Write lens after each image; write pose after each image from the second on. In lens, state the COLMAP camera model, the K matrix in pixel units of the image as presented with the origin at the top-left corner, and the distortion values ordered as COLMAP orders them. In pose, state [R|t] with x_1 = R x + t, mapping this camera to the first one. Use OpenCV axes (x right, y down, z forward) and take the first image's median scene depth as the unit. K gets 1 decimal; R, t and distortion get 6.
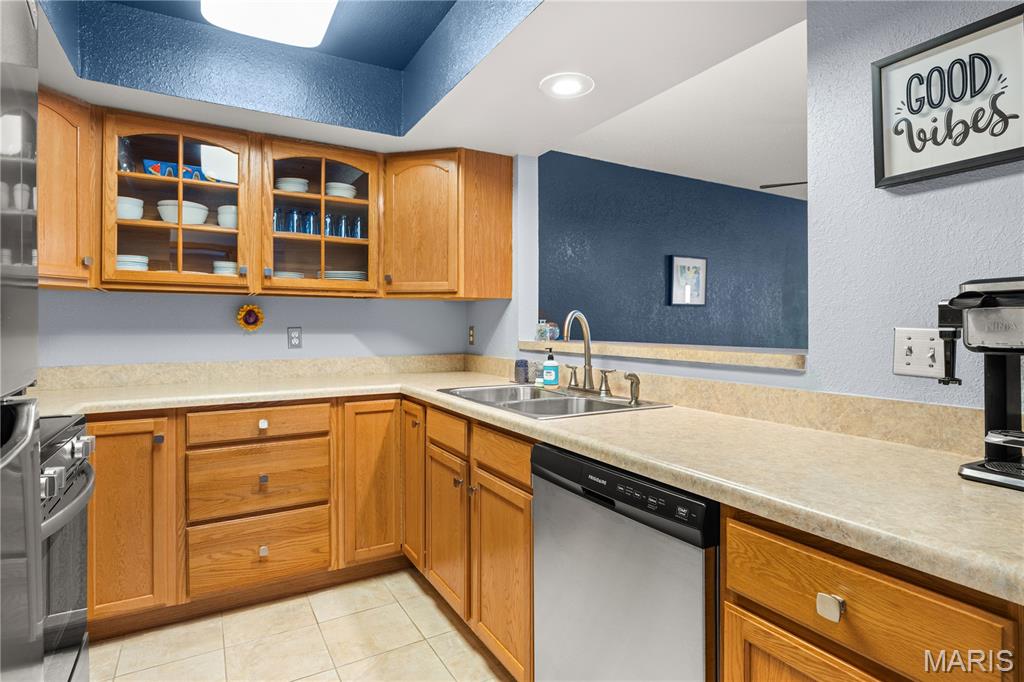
lens RADIAL K [[544.8, 0, 514.3], [0, 544.8, 326.1], [0, 0, 1]] dist [0.000412, -0.000045]
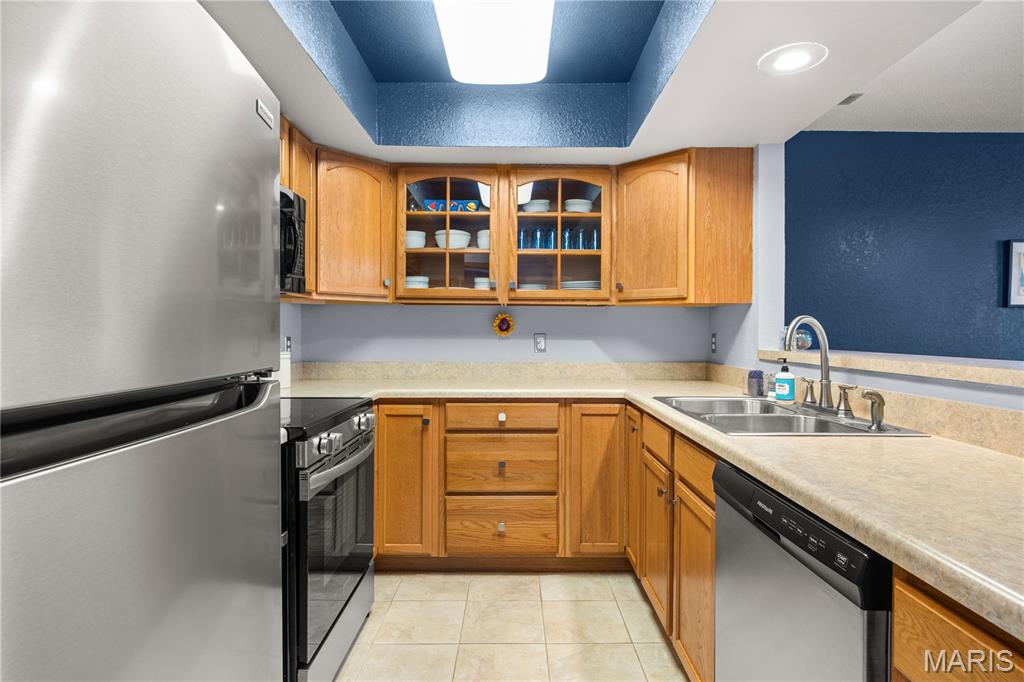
lens RADIAL K [[540.2, 0, 514.2], [0, 540.2, 333.9], [0, 0, 1]] dist [-0.000123, -0.000279]
pose [[0.864554, 0.005222, -0.502513, 0.128918], [-0.004596, 0.999986, 0.002485, 0.000623], [0.502519, 0.000161, 0.864566, 0.021815]]
